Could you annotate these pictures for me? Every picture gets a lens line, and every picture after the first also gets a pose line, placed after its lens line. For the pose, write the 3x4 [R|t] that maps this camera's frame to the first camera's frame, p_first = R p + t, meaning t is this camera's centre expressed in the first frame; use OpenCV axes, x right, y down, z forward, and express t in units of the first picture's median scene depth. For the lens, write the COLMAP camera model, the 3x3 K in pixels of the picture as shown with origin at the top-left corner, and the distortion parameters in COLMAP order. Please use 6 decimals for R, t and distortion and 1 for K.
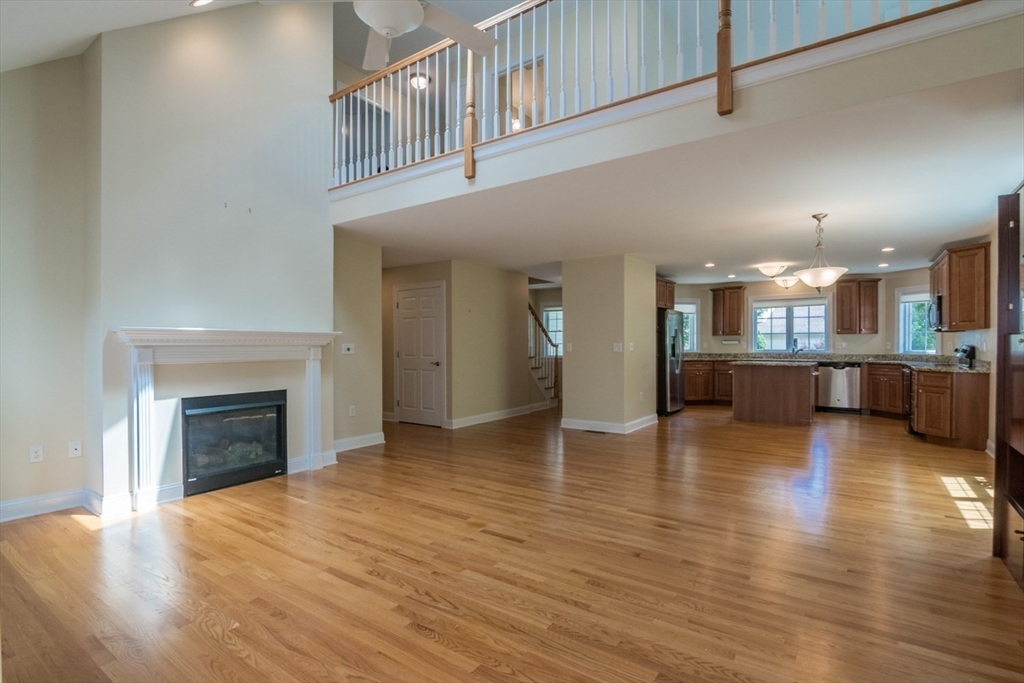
lens RADIAL K [[502.0, 0, 513.6], [0, 502.0, 342.4], [0, 0, 1]] dist [0.000677, -0.000040]
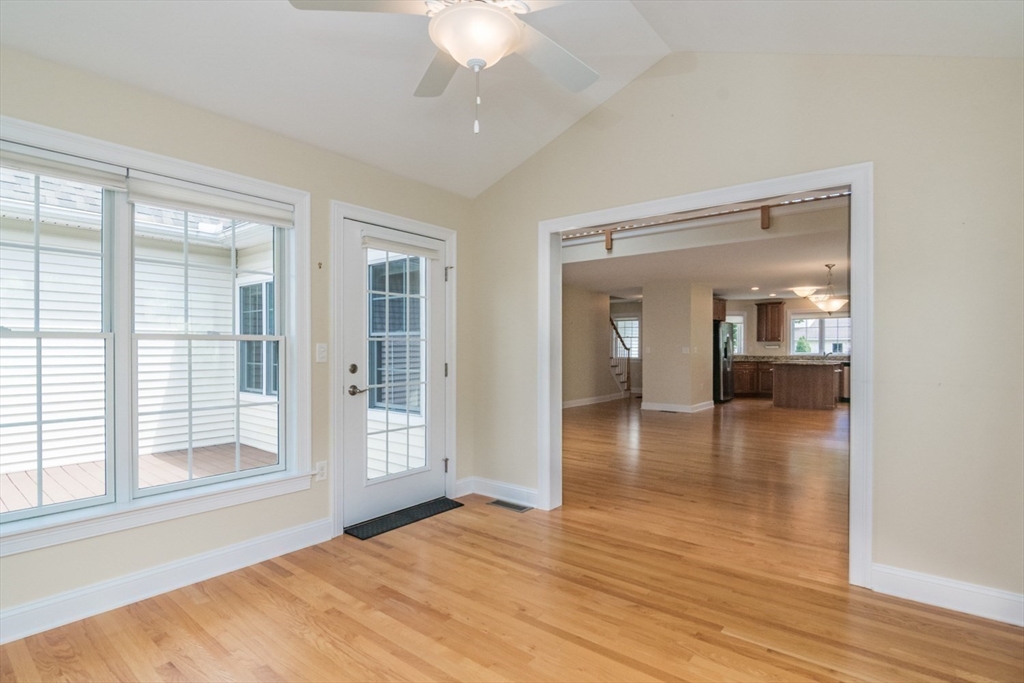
lens RADIAL K [[502.0, 0, 509.1], [0, 502.0, 346.0], [0, 0, 1]] dist [0.000677, -0.000040]
pose [[0.996783, 0.003921, -0.080052, -0.132744], [-0.003801, 0.999991, 0.001652, -0.002126], [0.080058, -0.001343, 0.996789, -0.330048]]
